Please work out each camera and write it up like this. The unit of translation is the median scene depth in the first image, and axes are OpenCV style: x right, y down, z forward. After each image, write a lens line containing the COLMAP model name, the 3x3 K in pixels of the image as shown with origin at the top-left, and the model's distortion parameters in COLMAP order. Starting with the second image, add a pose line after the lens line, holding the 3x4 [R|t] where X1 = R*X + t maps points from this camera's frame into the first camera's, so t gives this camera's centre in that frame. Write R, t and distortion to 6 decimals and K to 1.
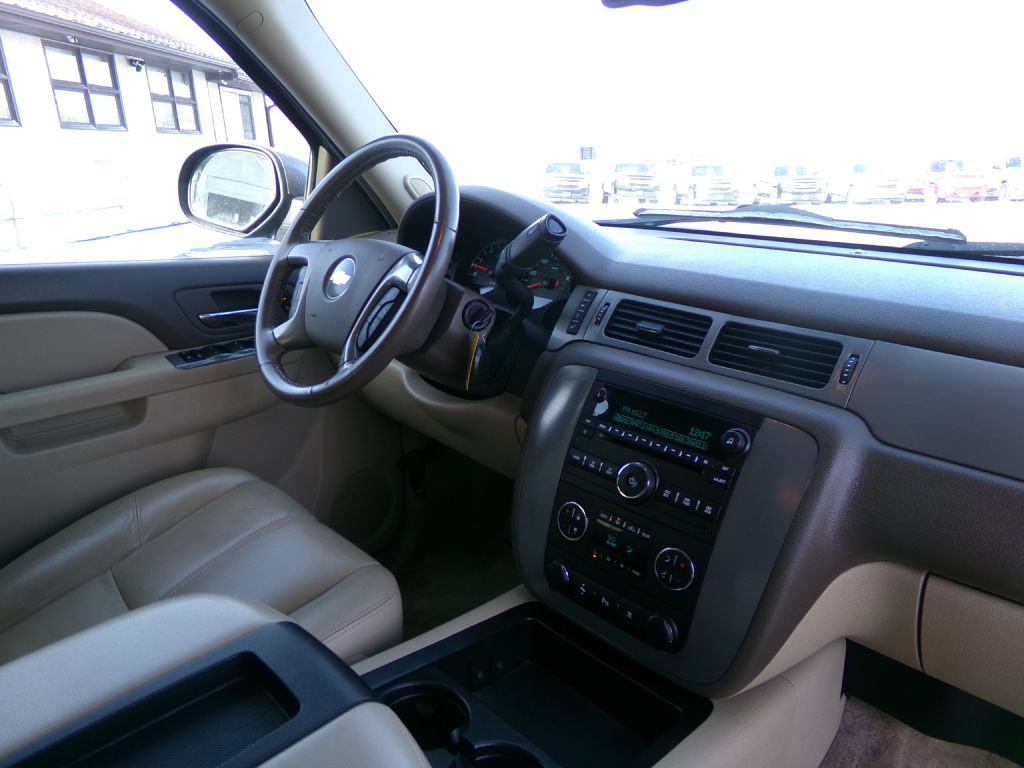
lens RADIAL K [[683.5, 0, 491.2], [0, 683.5, 388.3], [0, 0, 1]] dist [-0.003415, 0.030343]
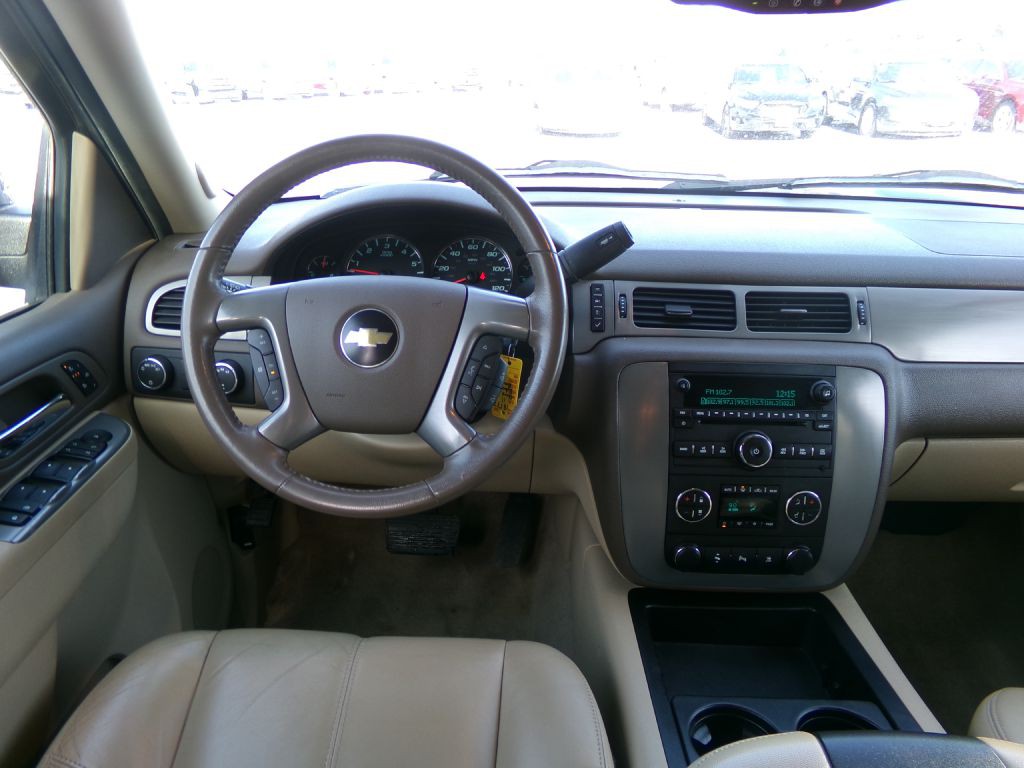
lens RADIAL K [[693.3, 0, 484.2], [0, 693.3, 395.2], [0, 0, 1]] dist [-0.004860, 0.027429]
pose [[0.714088, -0.312926, 0.626223, -0.758800], [0.227472, 0.949711, 0.215186, -0.285242], [-0.662068, -0.011214, 0.749360, 0.415540]]
